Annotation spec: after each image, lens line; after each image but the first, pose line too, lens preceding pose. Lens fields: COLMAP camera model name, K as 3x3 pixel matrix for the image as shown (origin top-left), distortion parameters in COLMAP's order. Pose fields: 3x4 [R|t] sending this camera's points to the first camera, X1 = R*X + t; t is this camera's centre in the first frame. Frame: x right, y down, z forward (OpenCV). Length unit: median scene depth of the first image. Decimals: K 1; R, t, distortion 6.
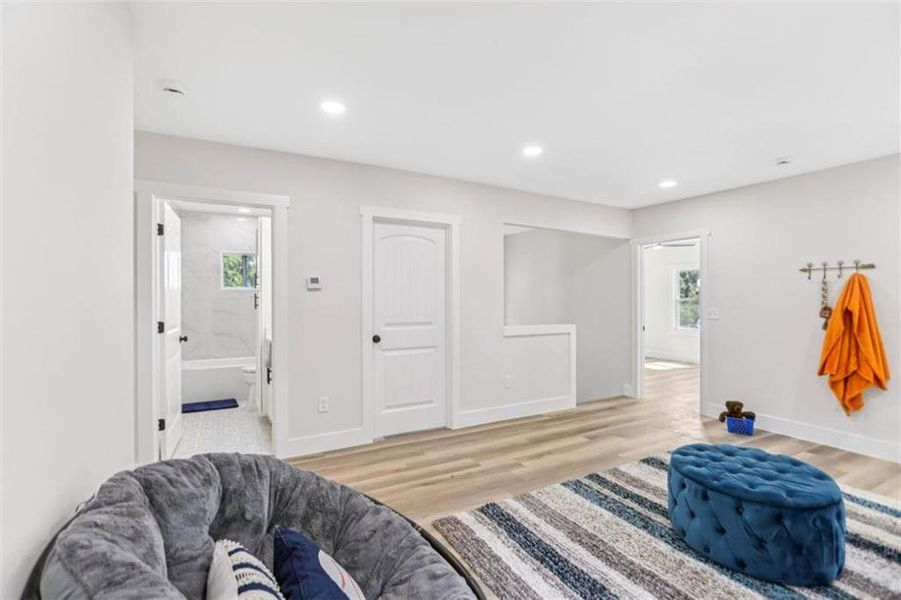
lens RADIAL K [[413.9, 0, 448.6], [0, 413.9, 298.9], [0, 0, 1]] dist [-0.001104, -0.000144]
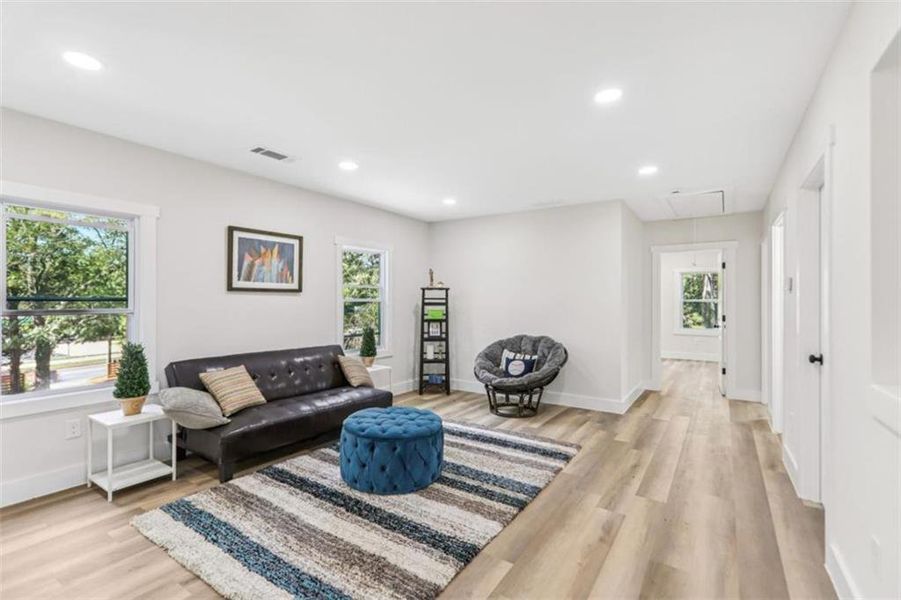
lens RADIAL K [[413.9, 0, 449.7], [0, 413.9, 299.5], [0, 0, 1]] dist [-0.001104, -0.000144]
pose [[-0.888599, -0.010902, -0.458556, 0.866420], [-0.009567, 0.999941, -0.005234, 0.008073], [0.458586, -0.000264, -0.888650, 1.681679]]
